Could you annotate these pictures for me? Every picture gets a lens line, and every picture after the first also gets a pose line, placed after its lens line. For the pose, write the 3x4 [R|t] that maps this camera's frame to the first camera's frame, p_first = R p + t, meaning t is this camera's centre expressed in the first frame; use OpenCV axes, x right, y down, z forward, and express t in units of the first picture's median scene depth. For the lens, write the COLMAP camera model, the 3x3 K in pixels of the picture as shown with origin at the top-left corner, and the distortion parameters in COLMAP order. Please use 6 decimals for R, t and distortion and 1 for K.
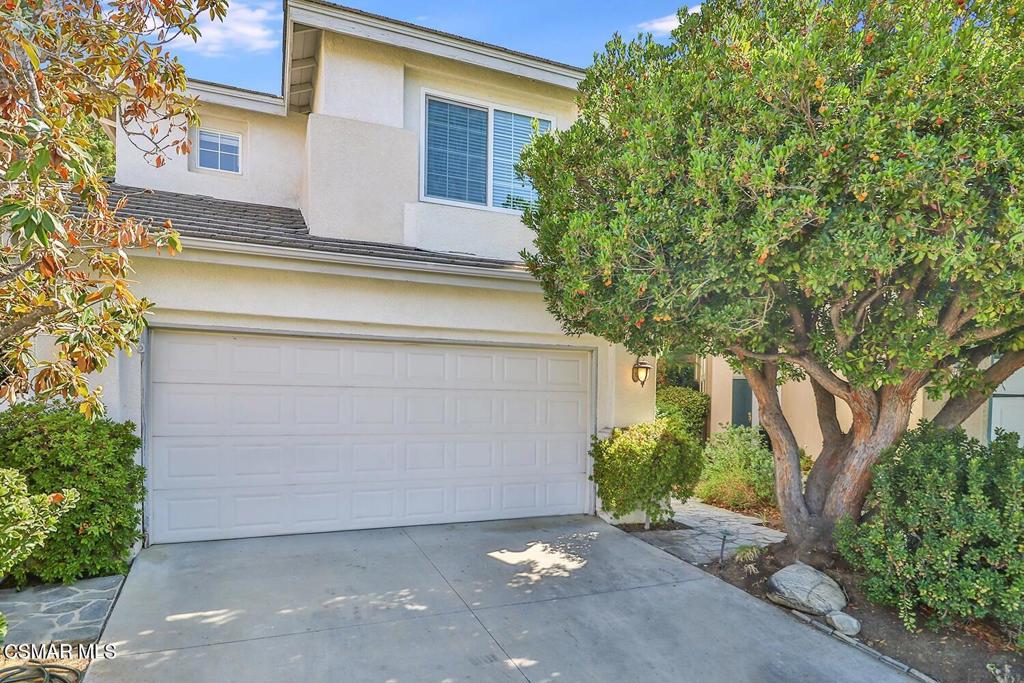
lens RADIAL K [[521.8, 0, 501.1], [0, 521.8, 407.9], [0, 0, 1]] dist [0.007059, 0.000309]
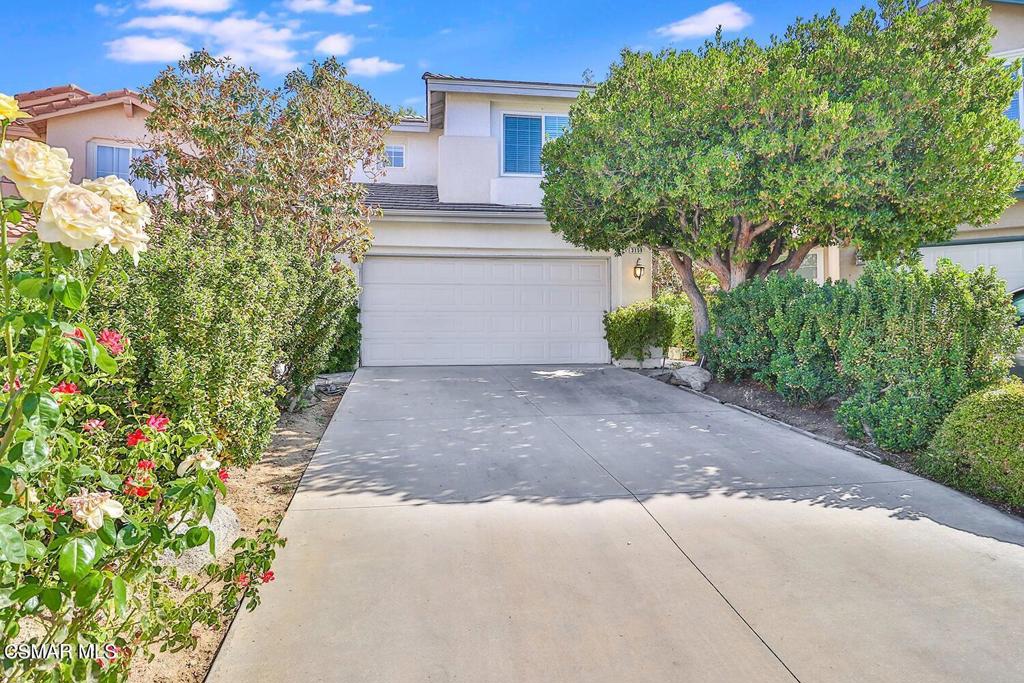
lens RADIAL K [[521.8, 0, 512.4], [0, 521.8, 341.2], [0, 0, 1]] dist [0.007059, 0.000309]
pose [[0.967896, -0.009769, -0.251160, 0.307938], [0.005369, 0.999820, -0.018196, 0.176668], [0.251293, 0.016264, 0.967774, -0.640941]]
